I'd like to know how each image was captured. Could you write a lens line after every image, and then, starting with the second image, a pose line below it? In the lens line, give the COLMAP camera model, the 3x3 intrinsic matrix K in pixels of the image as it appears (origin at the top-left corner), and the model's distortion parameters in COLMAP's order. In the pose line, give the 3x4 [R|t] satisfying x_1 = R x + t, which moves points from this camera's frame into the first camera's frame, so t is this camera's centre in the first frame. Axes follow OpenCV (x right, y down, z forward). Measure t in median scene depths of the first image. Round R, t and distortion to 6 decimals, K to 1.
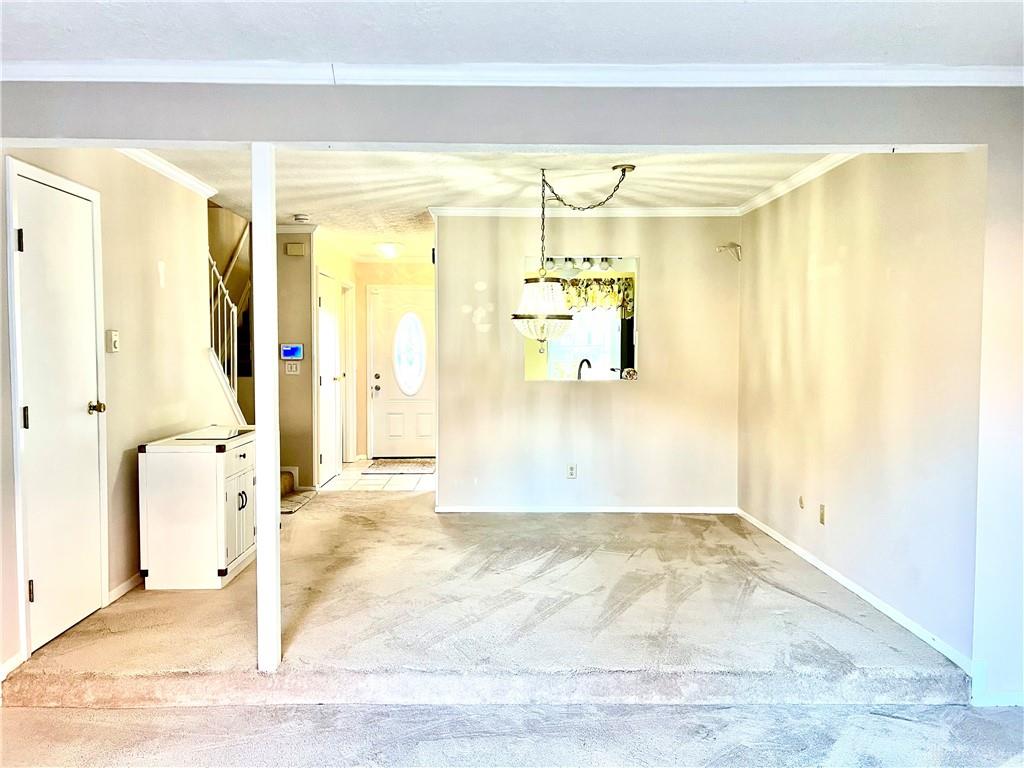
lens RADIAL K [[766.2, 0, 511.3], [0, 766.2, 389.1], [0, 0, 1]] dist [0.071218, -0.082159]
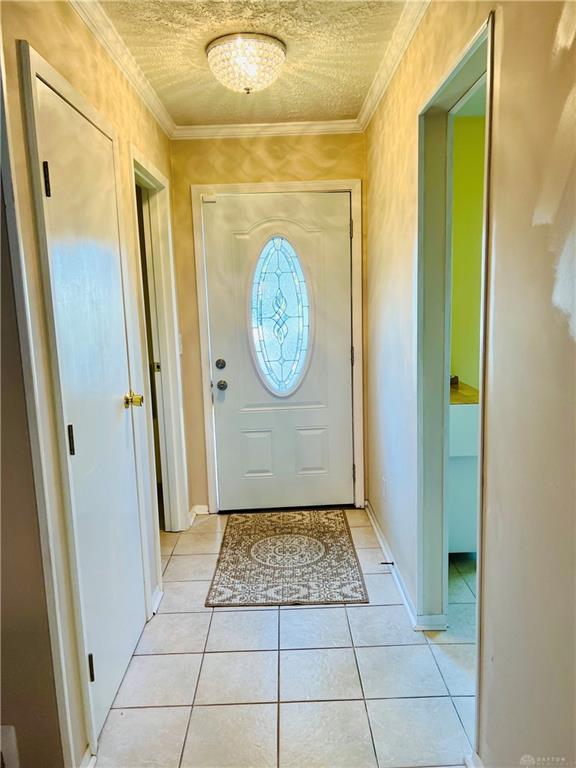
lens RADIAL K [[574.5, 0, 285.2], [0, 574.5, 385.1], [0, 0, 1]] dist [0.077213, -0.103361]
pose [[0.999079, -0.034592, -0.025403, -0.177553], [0.037098, 0.993684, 0.105901, -0.062907], [0.021579, -0.106746, 0.994052, 0.890835]]
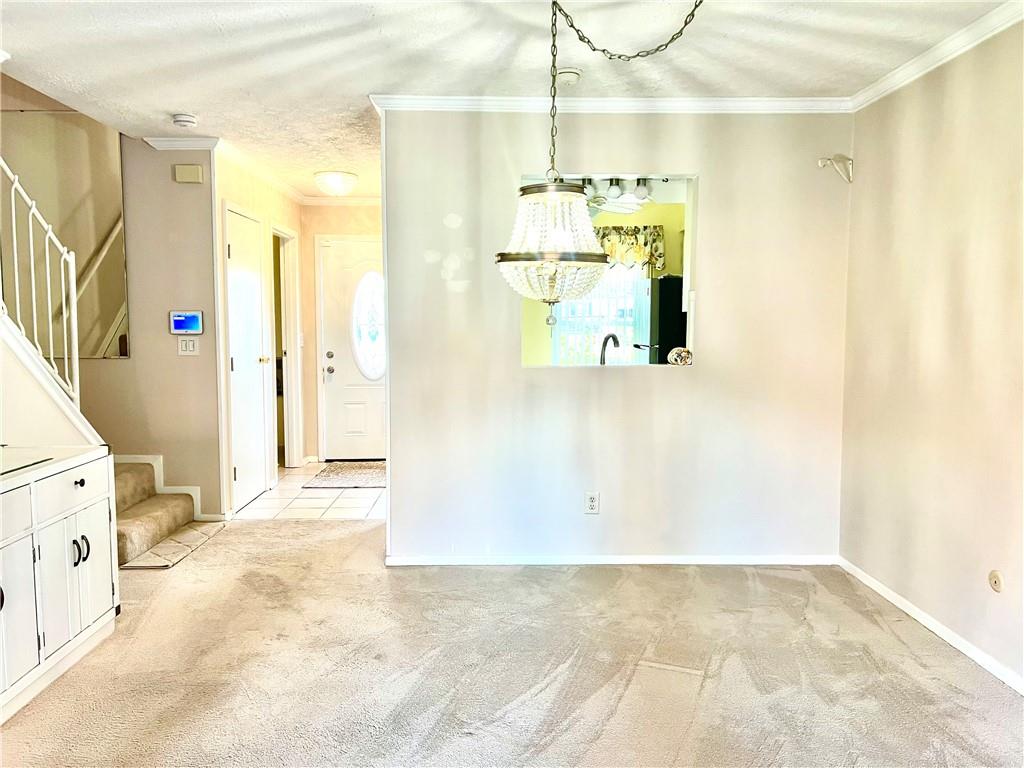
lens RADIAL K [[766.2, 0, 511.3], [0, 766.2, 389.1], [0, 0, 1]] dist [0.071218, -0.082159]
pose [[0.999998, -0.000759, 0.001576, 0.007976], [0.000700, 0.999305, 0.037265, -0.016296], [-0.001603, -0.037264, 0.999304, 0.338711]]
